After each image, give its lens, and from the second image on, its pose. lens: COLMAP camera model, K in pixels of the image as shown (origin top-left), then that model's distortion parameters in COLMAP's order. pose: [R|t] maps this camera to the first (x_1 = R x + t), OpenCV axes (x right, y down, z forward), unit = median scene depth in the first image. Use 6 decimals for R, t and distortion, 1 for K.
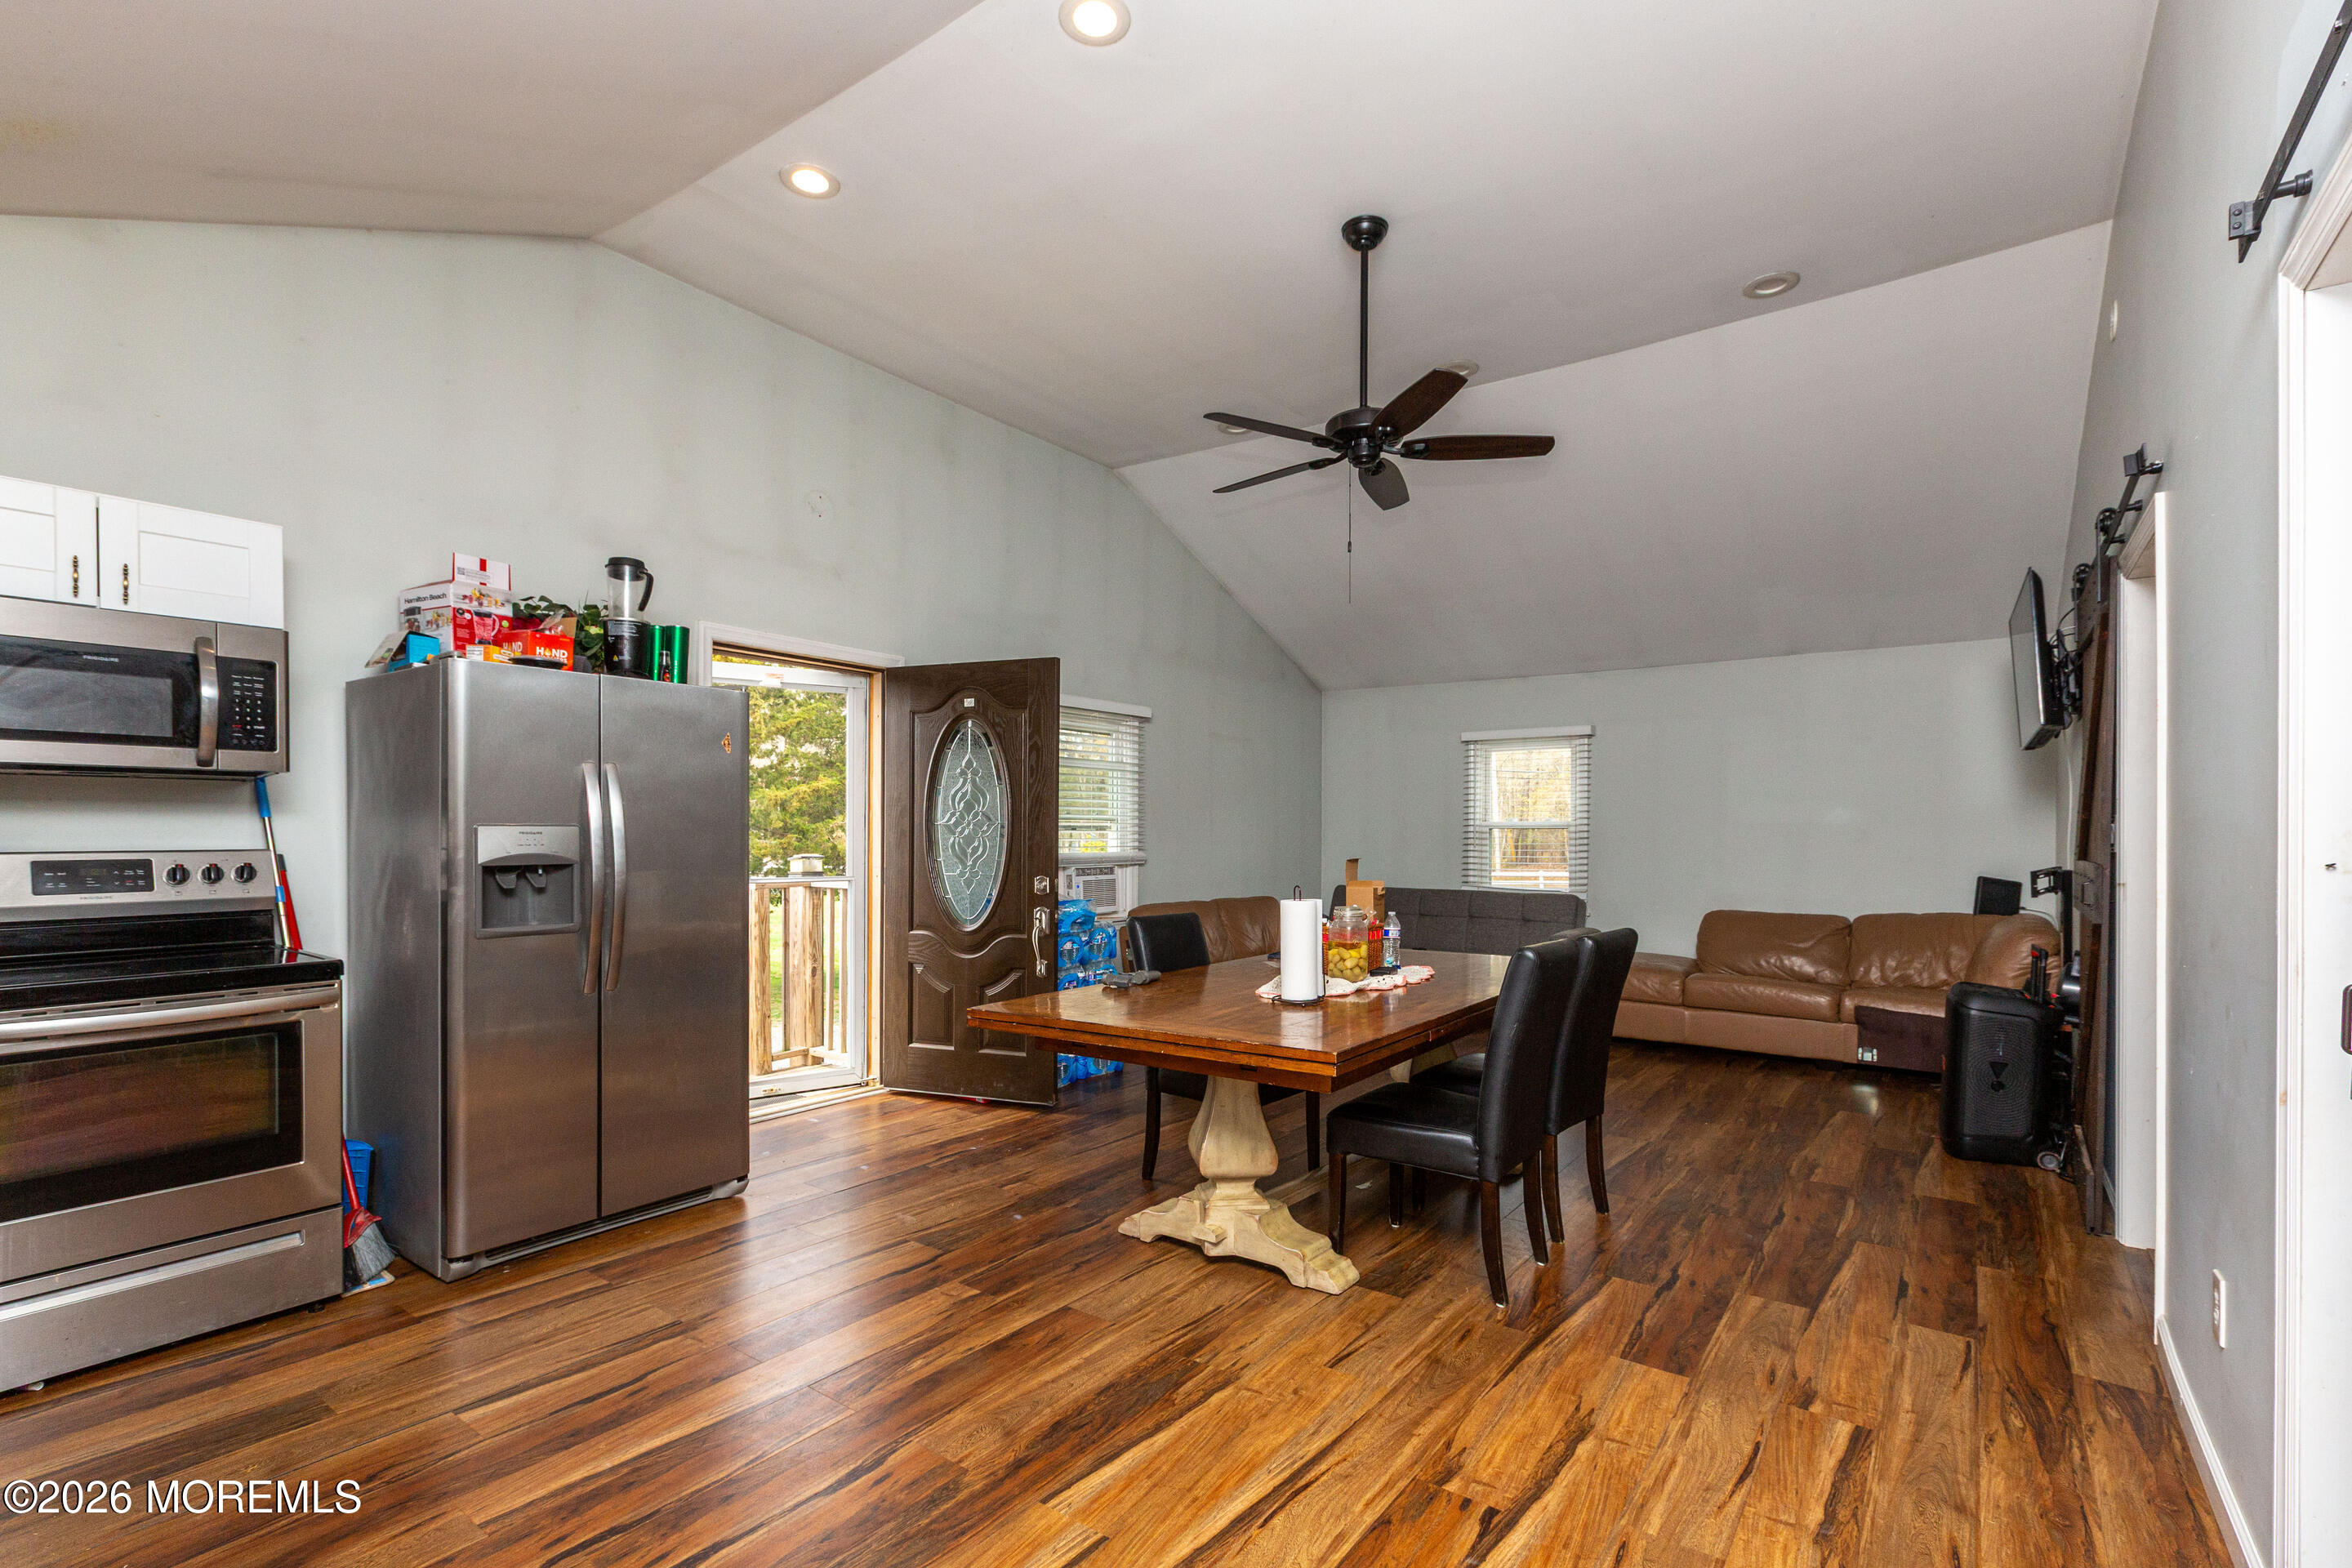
lens RADIAL K [[1103.5, 0, 1176.5], [0, 1103.5, 842.2], [0, 0, 1]] dist [-0.043784, 0.000191]
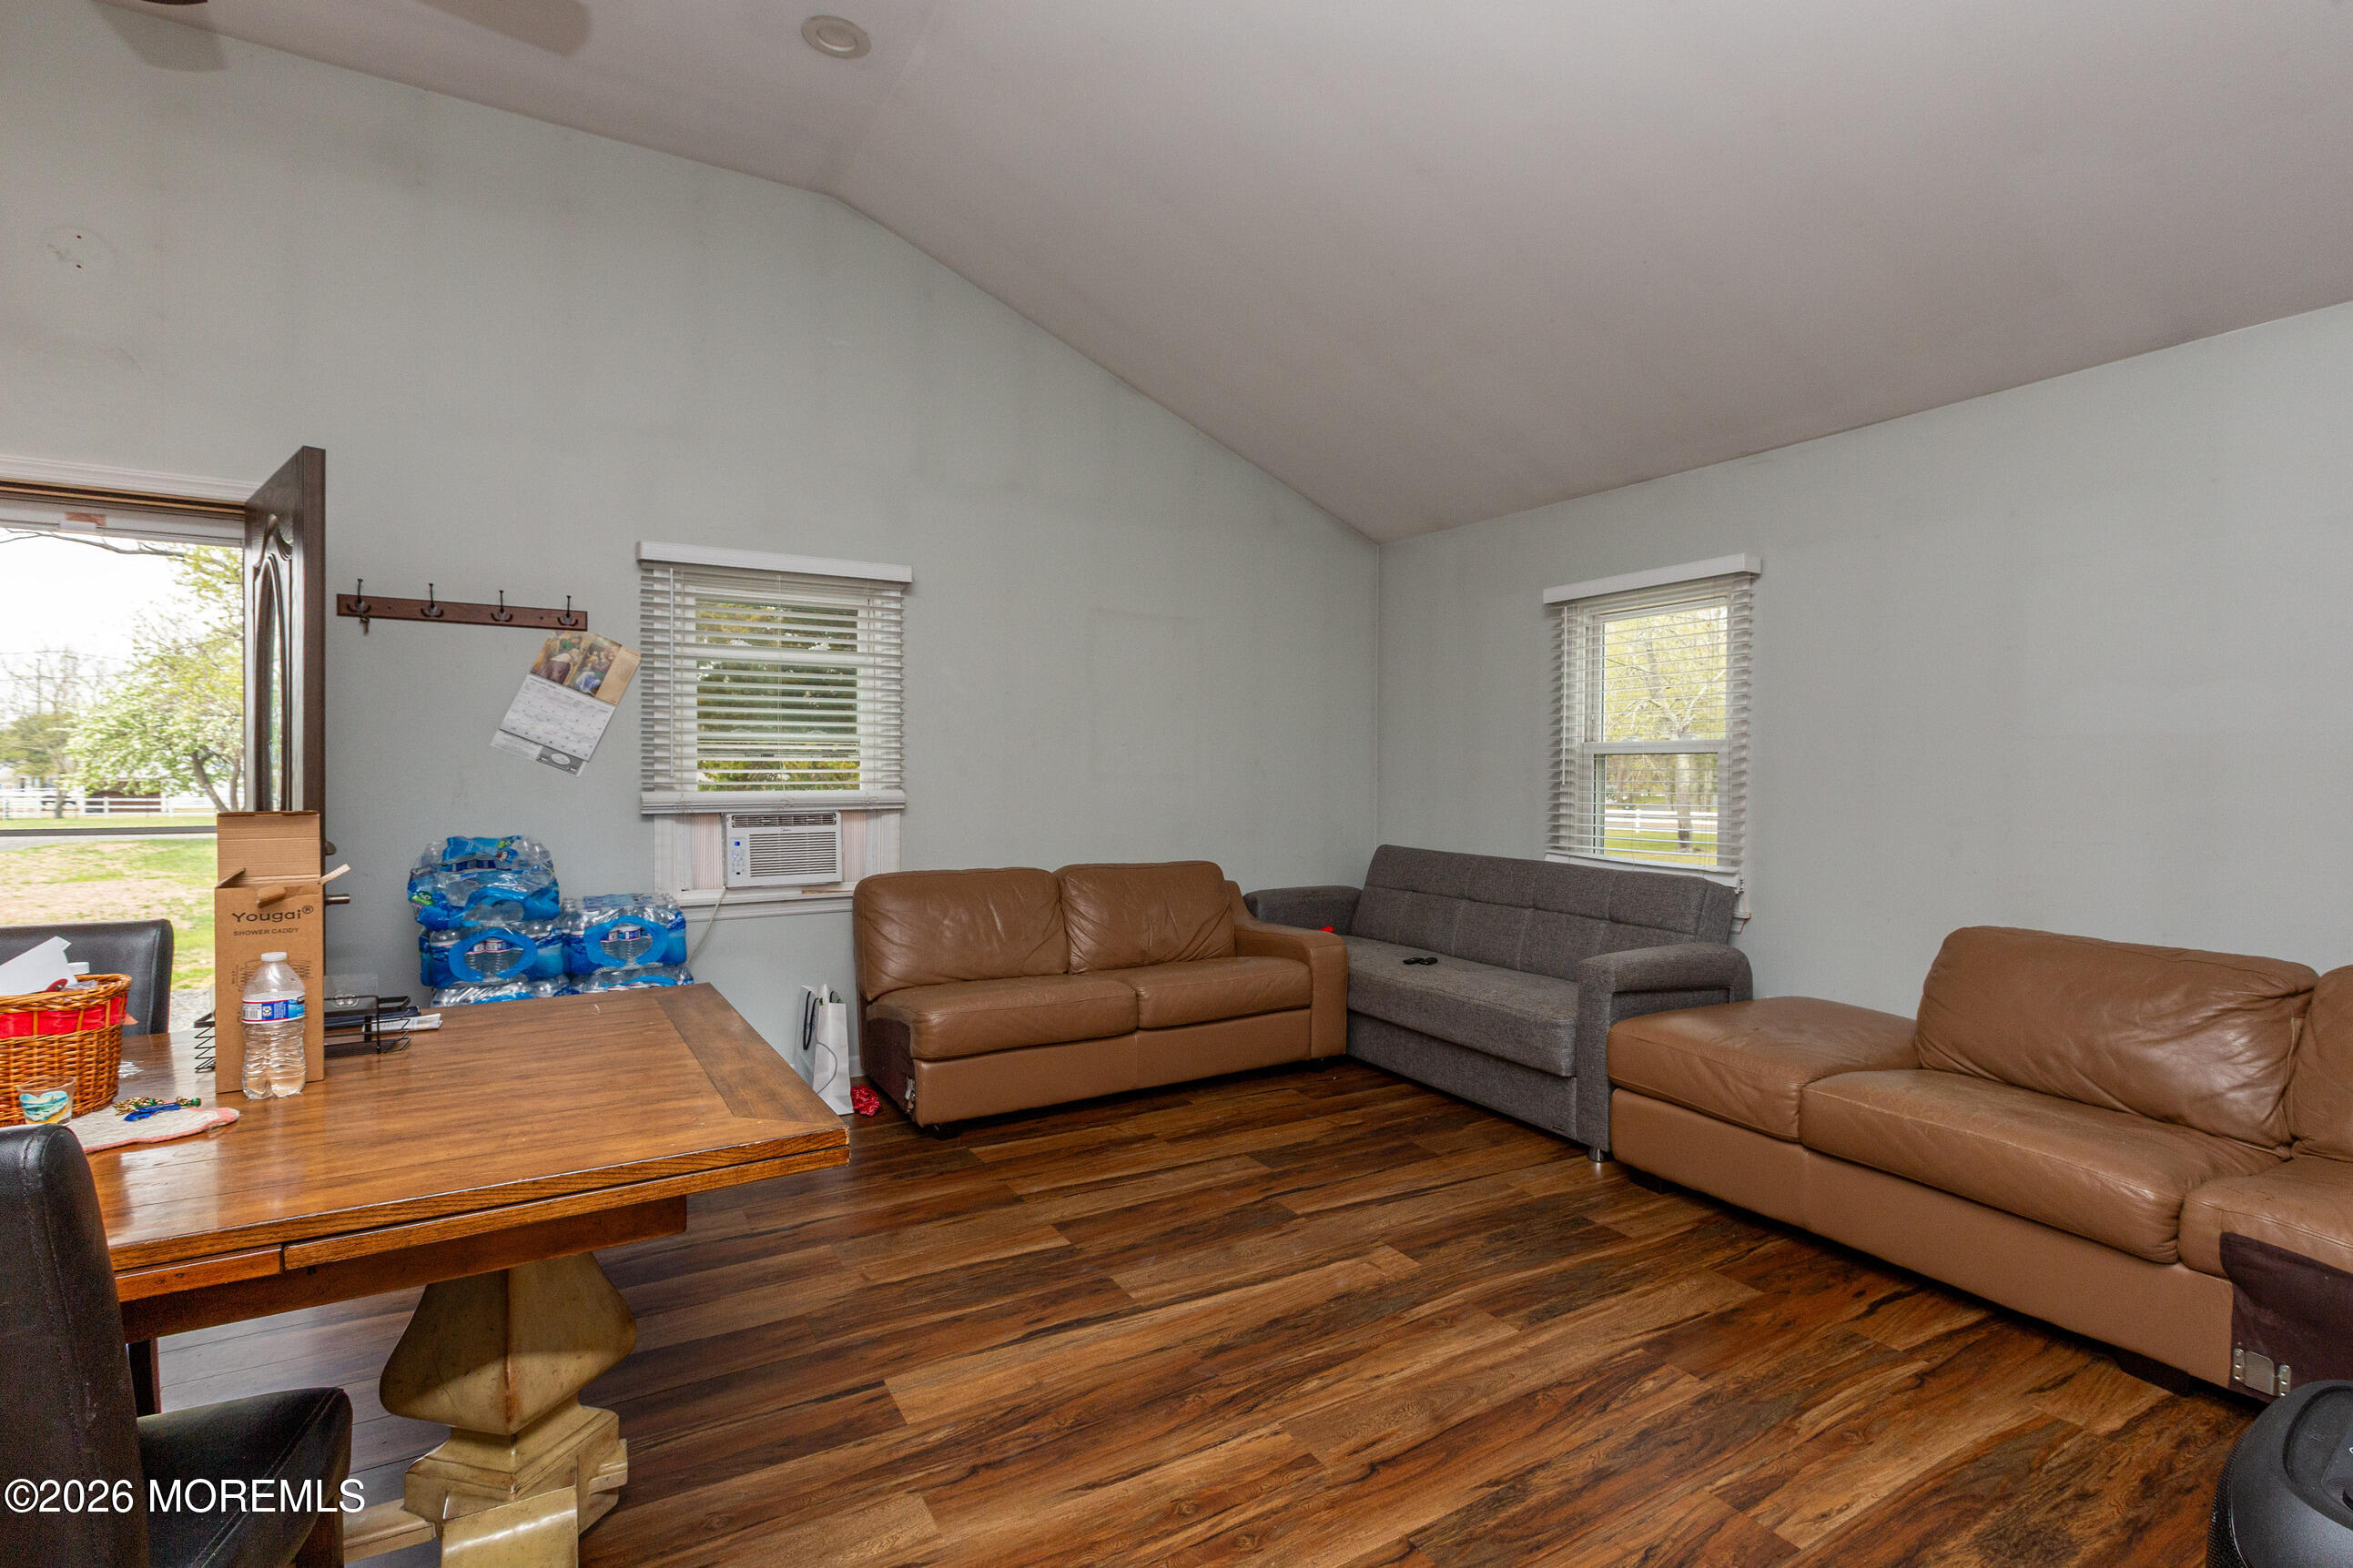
lens RADIAL K [[1157.5, 0, 1176.5], [0, 1157.5, 784.0], [0, 0, 1]] dist [0.000636, 0.000259]
pose [[0.928089, 0.002134, -0.372352, 0.080652], [-0.000506, 0.999990, 0.004470, 0.000315], [0.372357, -0.003961, 0.928081, 0.092905]]
